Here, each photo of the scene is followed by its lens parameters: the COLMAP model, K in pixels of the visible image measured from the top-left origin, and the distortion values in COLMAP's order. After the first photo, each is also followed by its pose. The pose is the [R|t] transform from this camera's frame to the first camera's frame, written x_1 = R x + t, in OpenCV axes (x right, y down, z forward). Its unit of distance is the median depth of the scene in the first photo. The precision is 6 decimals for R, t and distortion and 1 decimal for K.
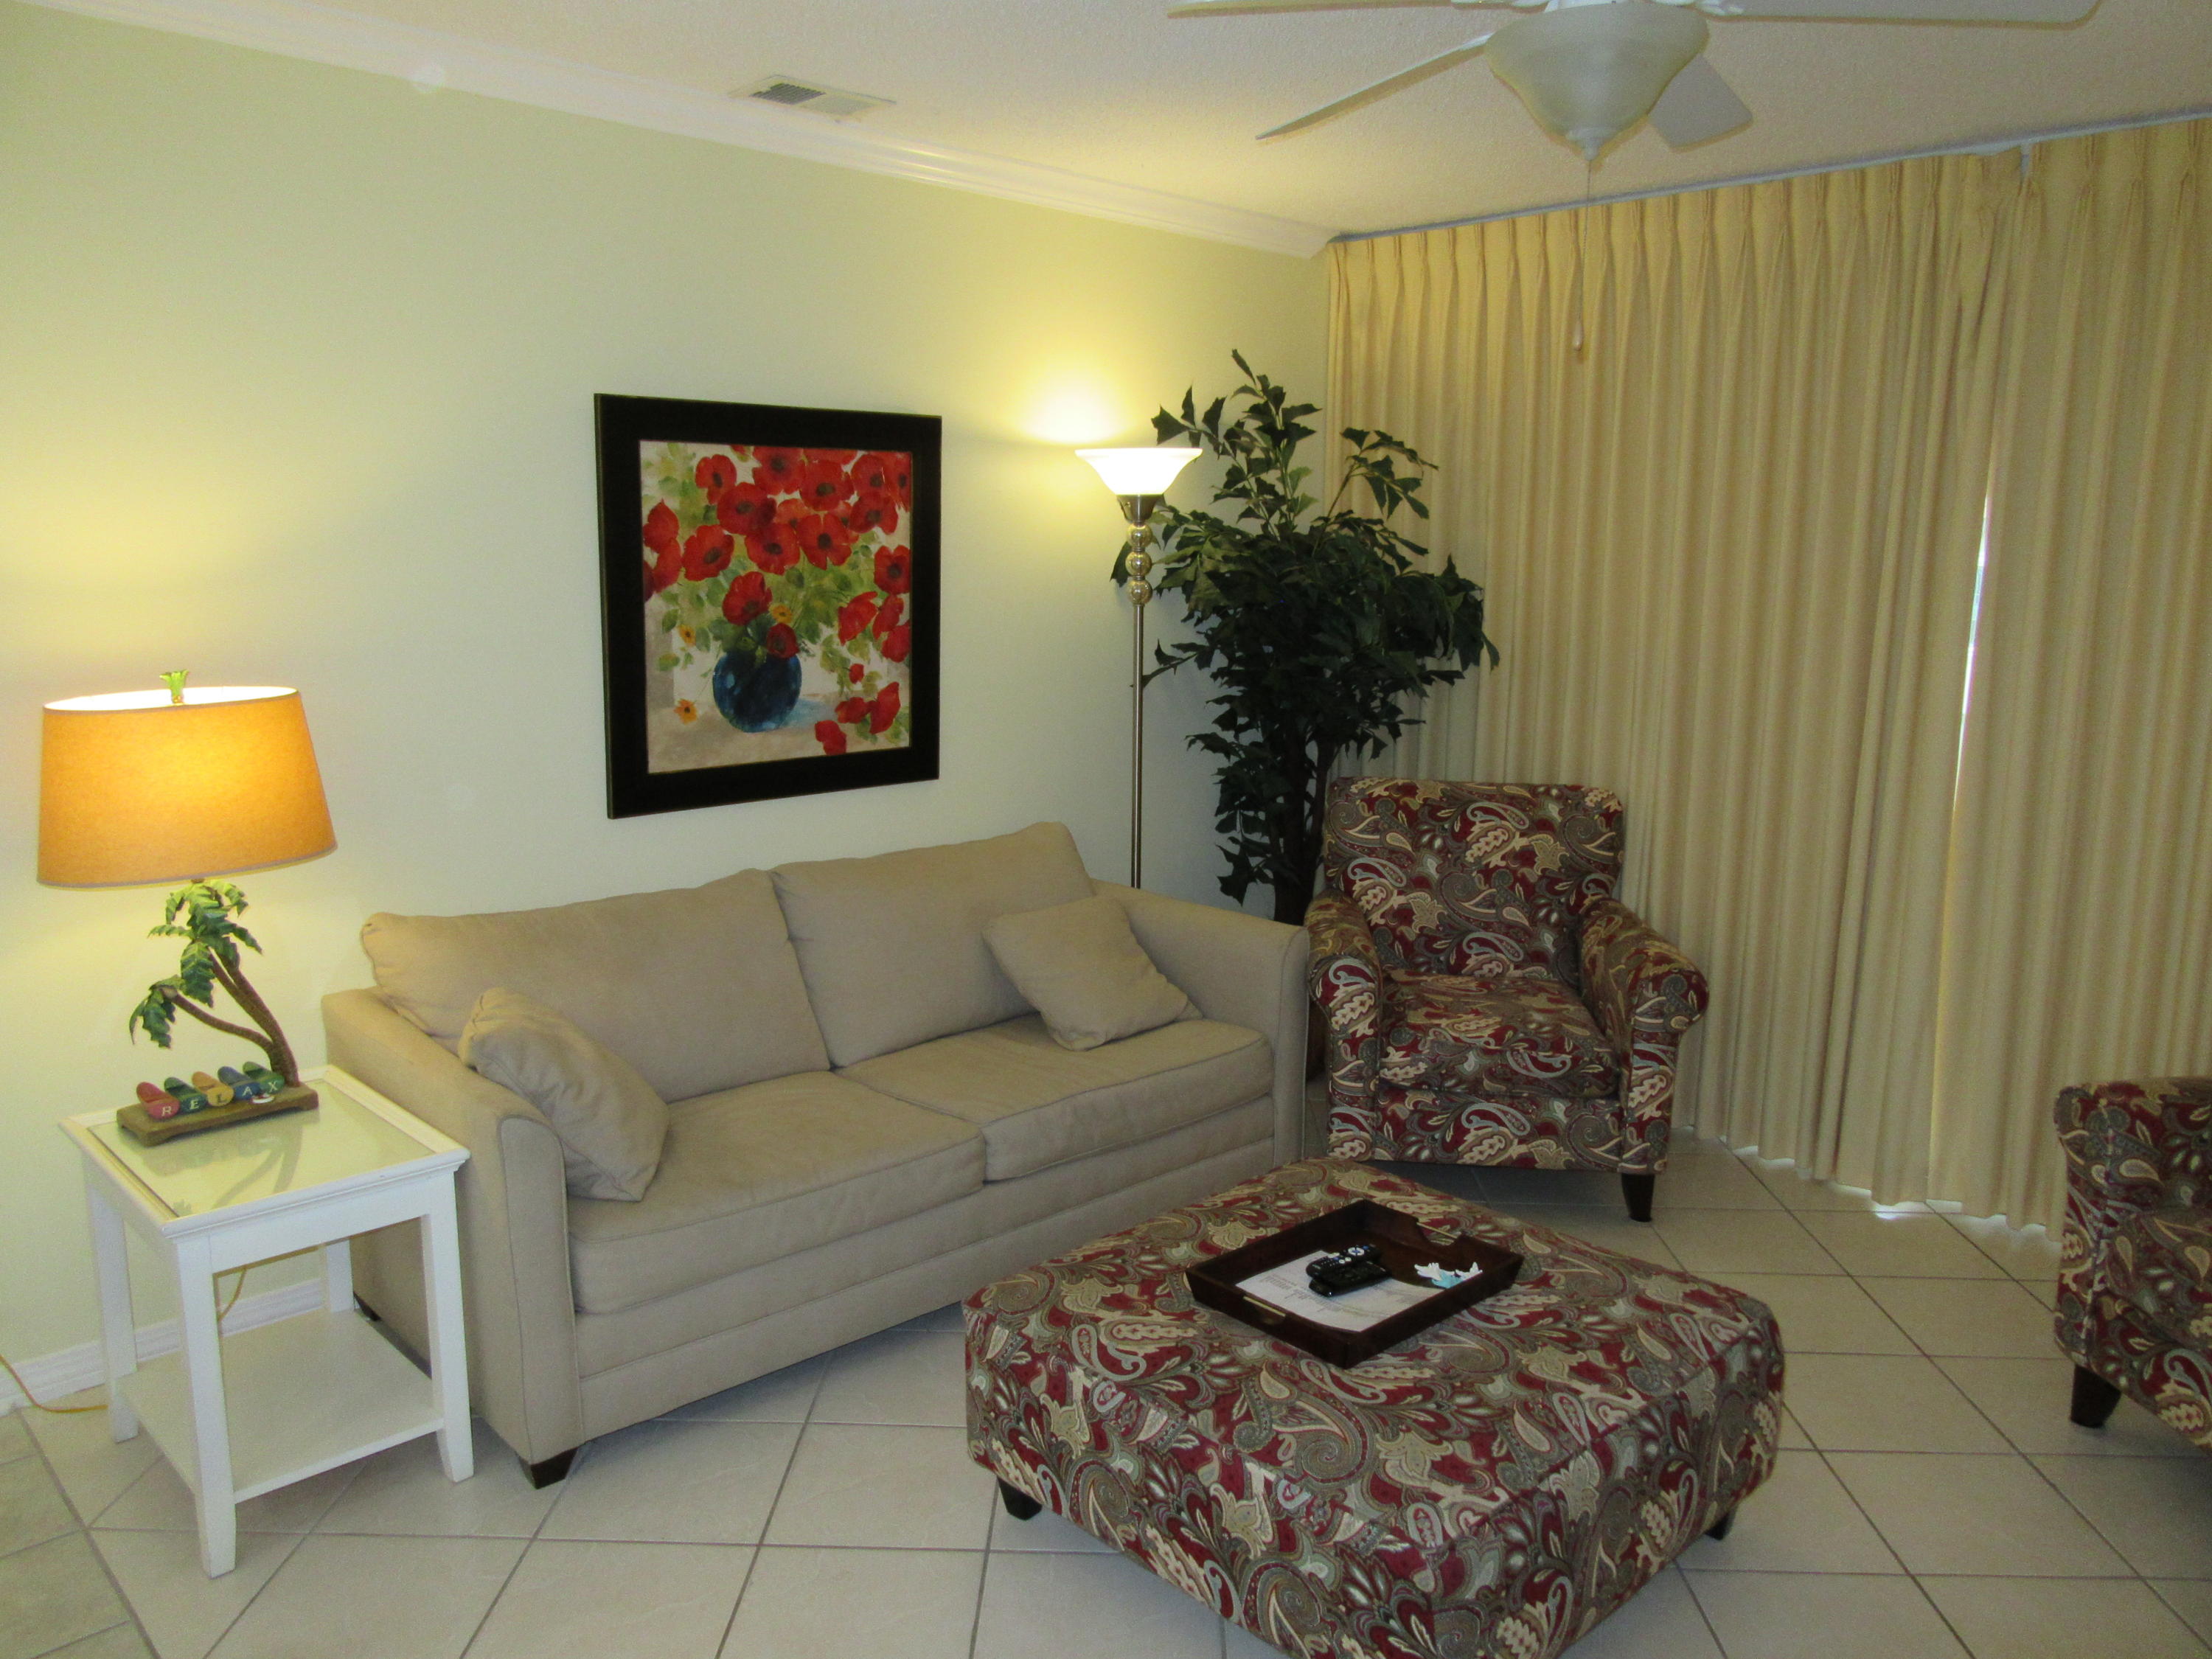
lens RADIAL K [[1645.6, 0, 1114.1], [0, 1645.6, 831.0], [0, 0, 1]] dist [-0.034942, 0.066072]
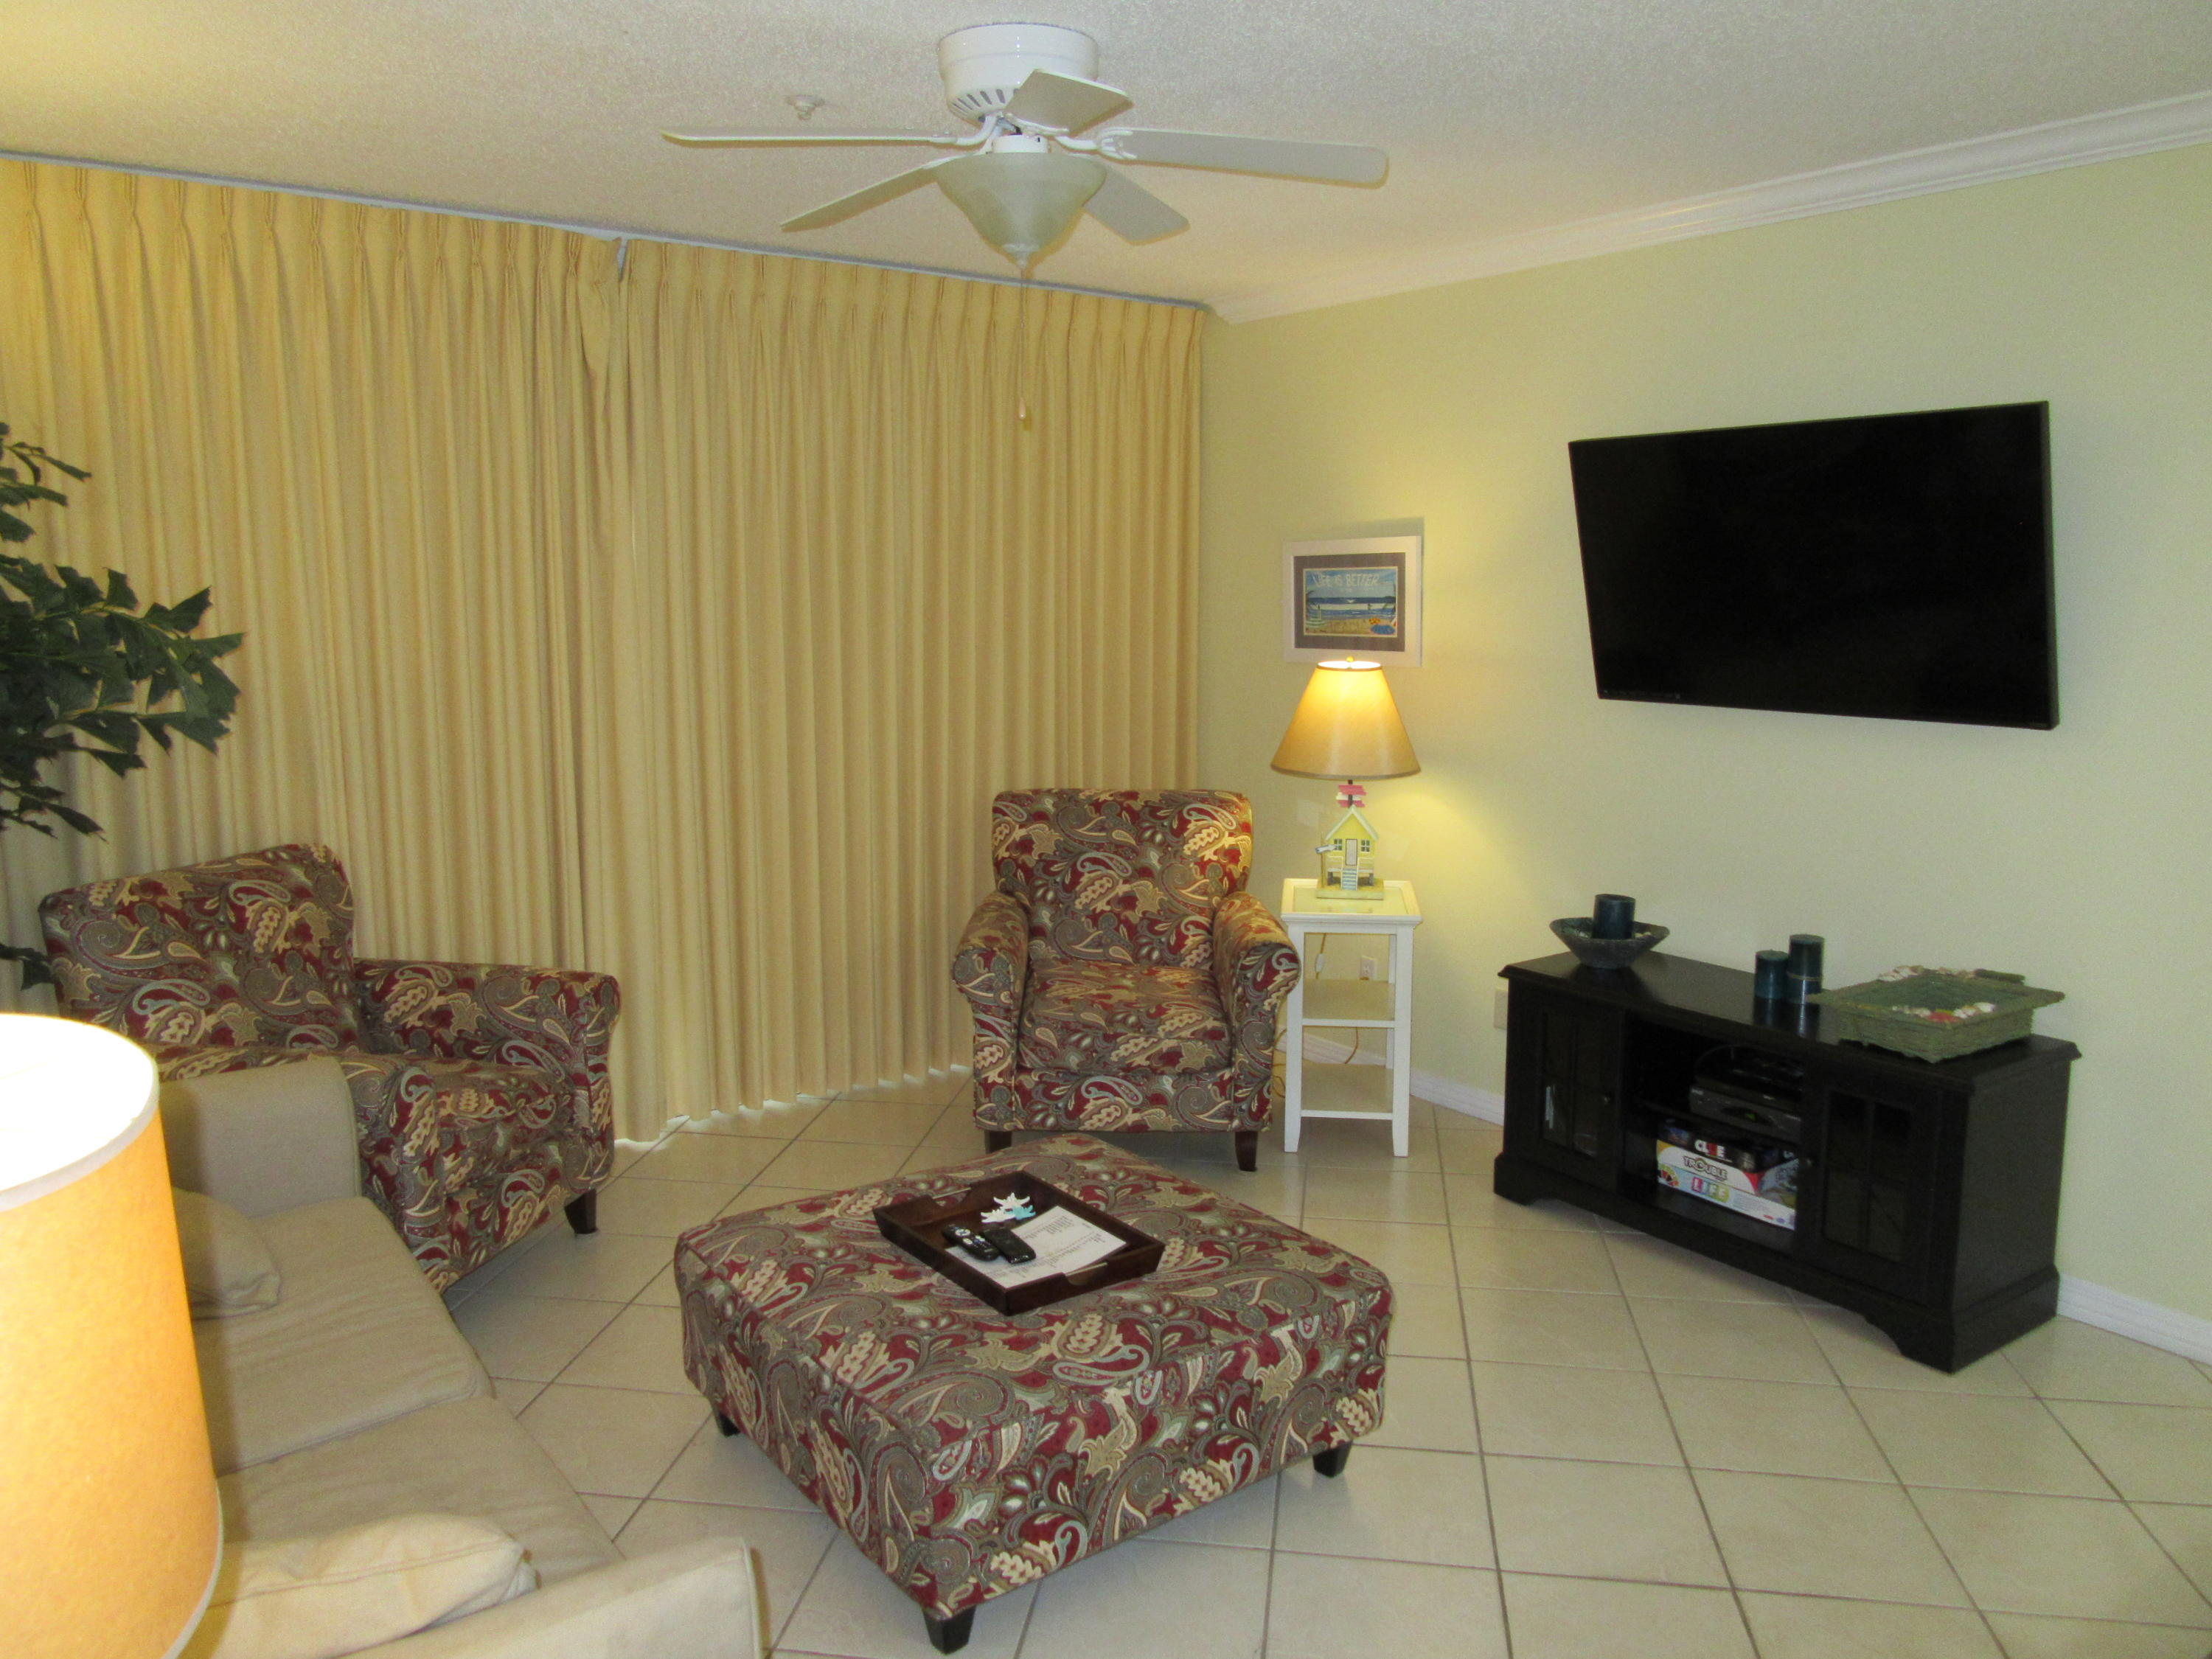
lens RADIAL K [[1644.6, 0, 1100.1], [0, 1644.6, 826.1], [0, 0, 1]] dist [-0.007799, 0.002864]
pose [[0.116559, -0.156351, 0.980800, -0.931365], [0.166924, 0.976568, 0.135839, -0.147683], [-0.979056, 0.147886, 0.139927, 0.779317]]
